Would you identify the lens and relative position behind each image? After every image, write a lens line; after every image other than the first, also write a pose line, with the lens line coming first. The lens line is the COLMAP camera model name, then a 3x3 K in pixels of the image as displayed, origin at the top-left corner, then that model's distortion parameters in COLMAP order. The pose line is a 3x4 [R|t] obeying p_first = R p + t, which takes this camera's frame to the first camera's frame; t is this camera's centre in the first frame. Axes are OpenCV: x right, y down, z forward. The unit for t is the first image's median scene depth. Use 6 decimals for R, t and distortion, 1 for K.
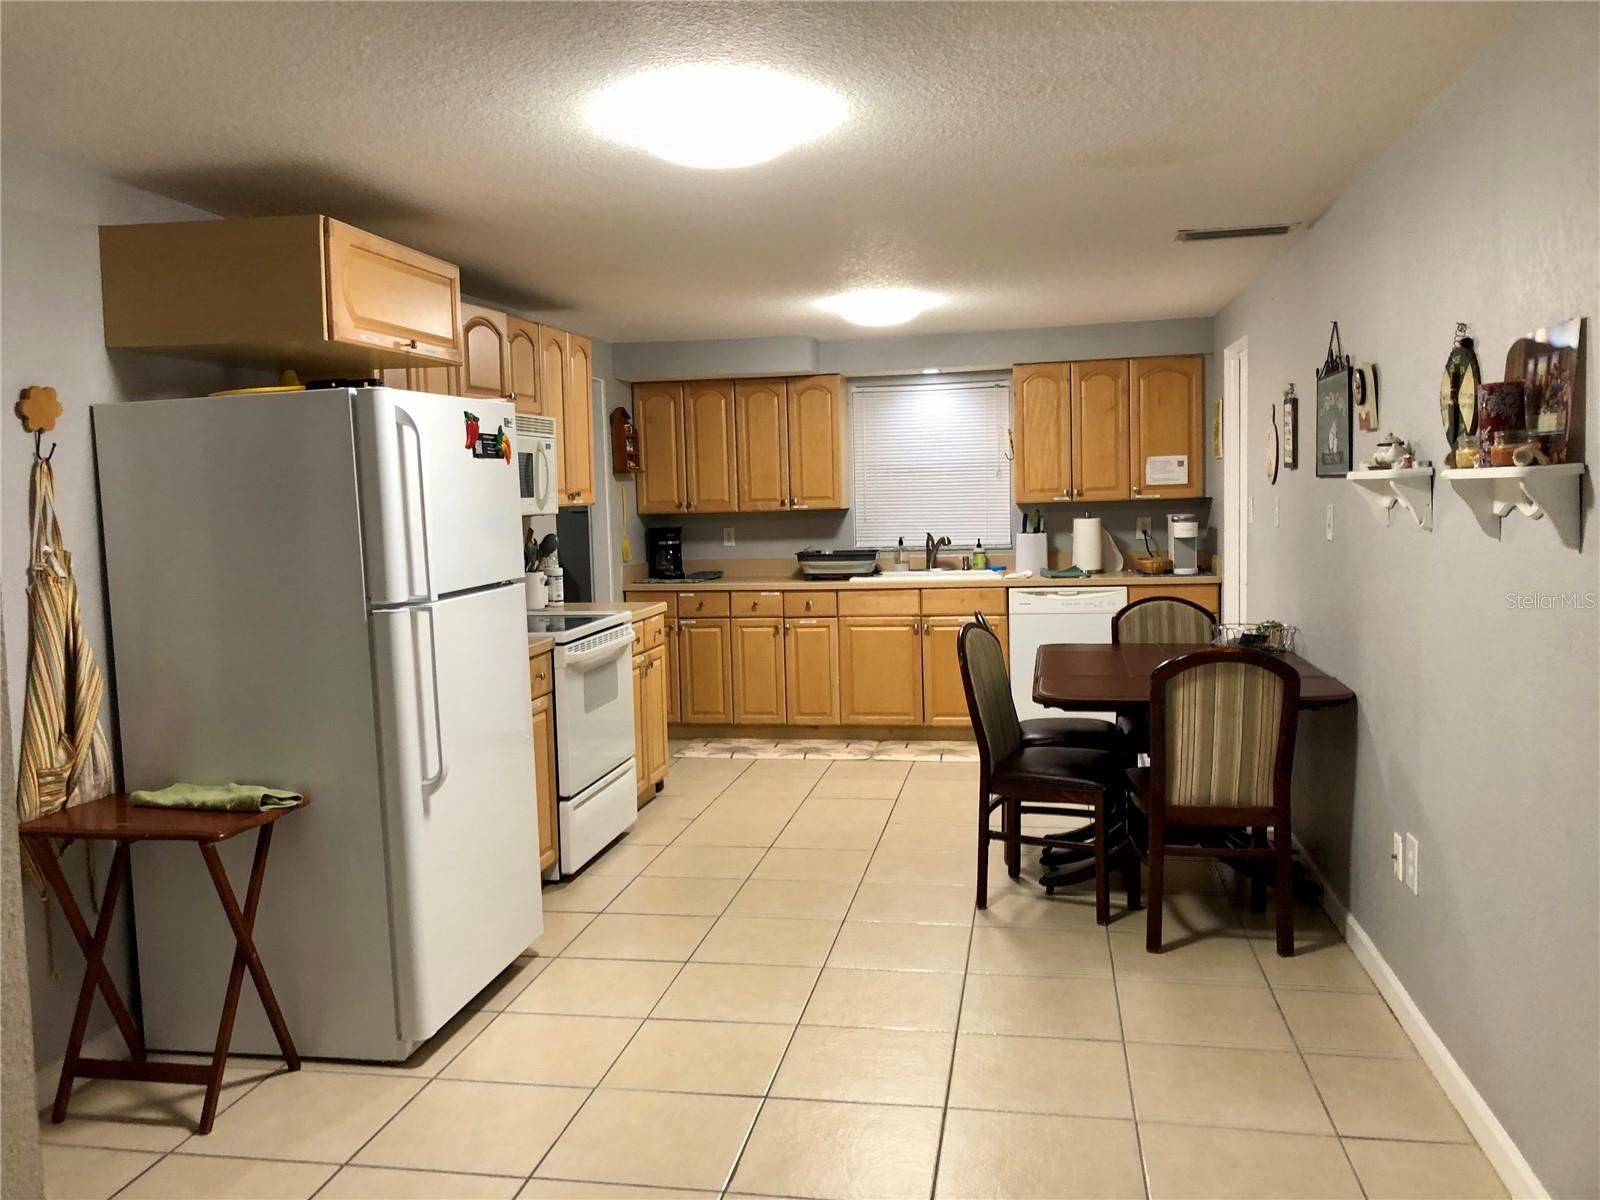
lens RADIAL K [[1294.6, 0, 797.7], [0, 1294.6, 601.4], [0, 0, 1]] dist [0.018989, -0.025510]
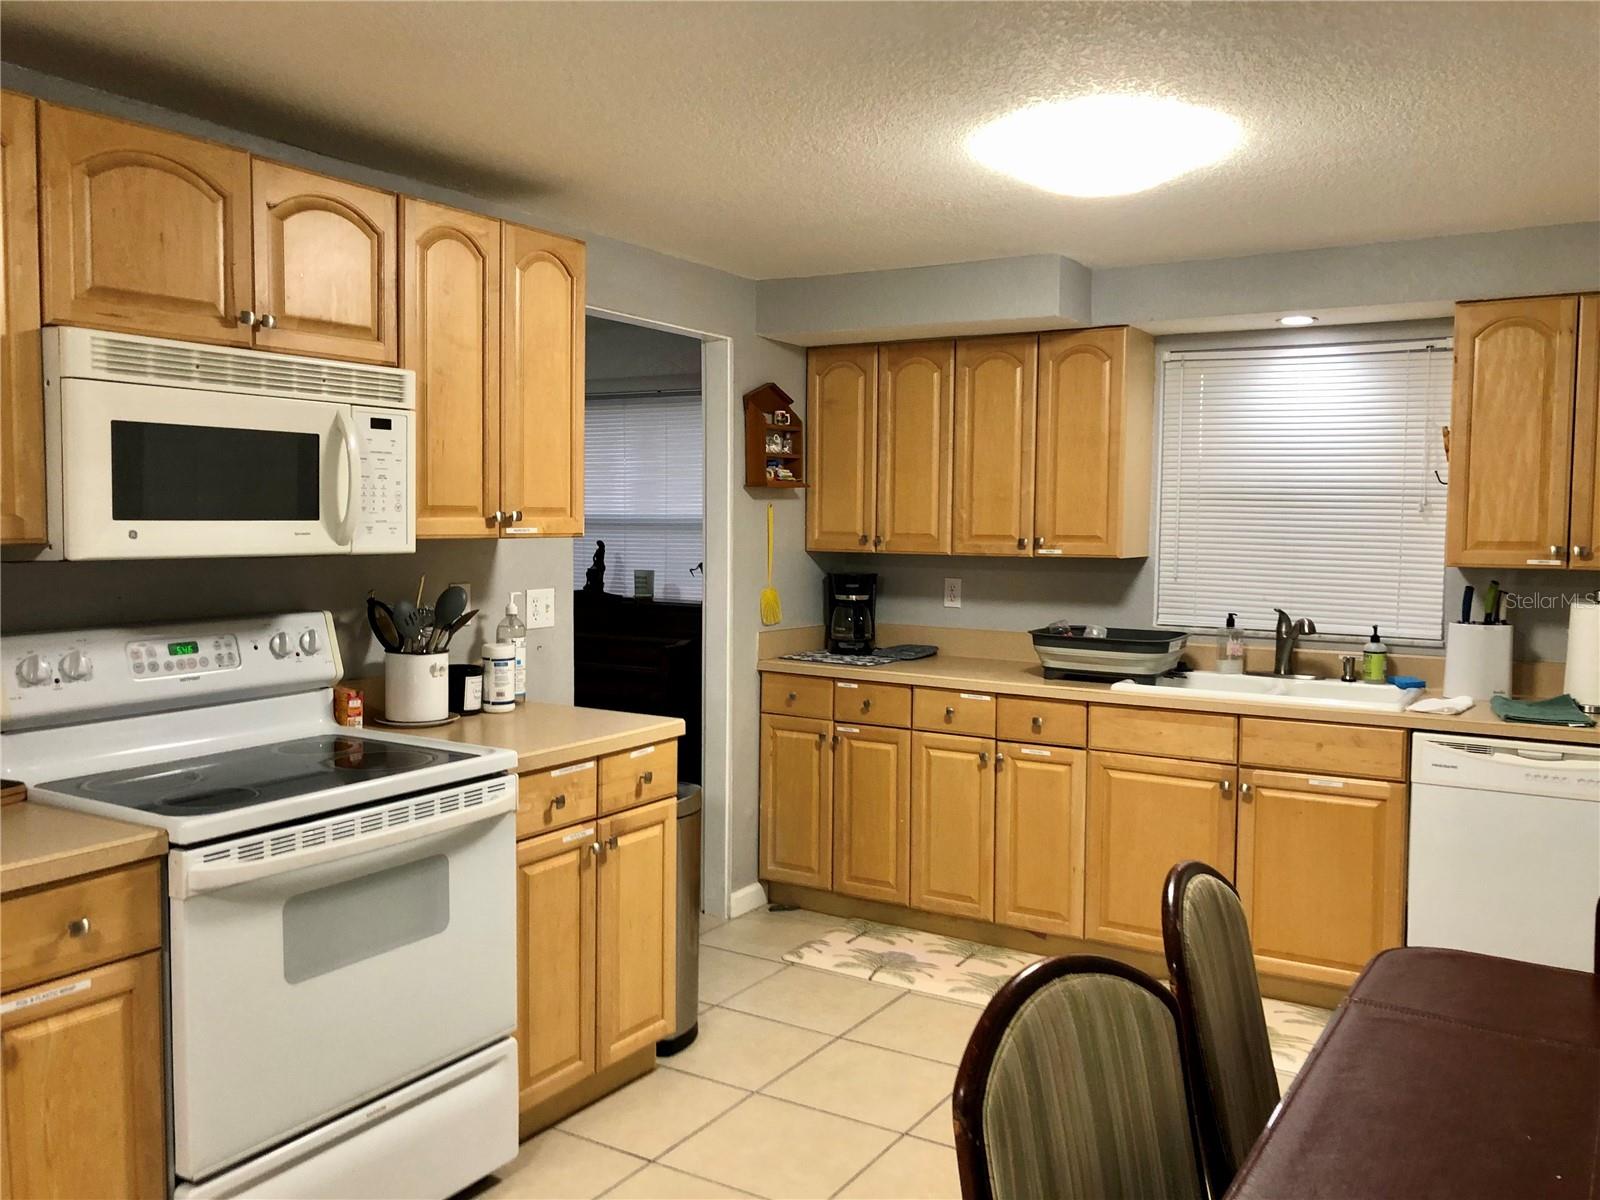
lens RADIAL K [[1294.6, 0, 824.6], [0, 1294.6, 575.5], [0, 0, 1]] dist [0.018989, -0.025510]
pose [[0.935026, 0.055260, -0.350246, 0.115409], [-0.067604, 0.997445, -0.023108, -0.042066], [0.348074, 0.045285, 0.936373, 0.414312]]
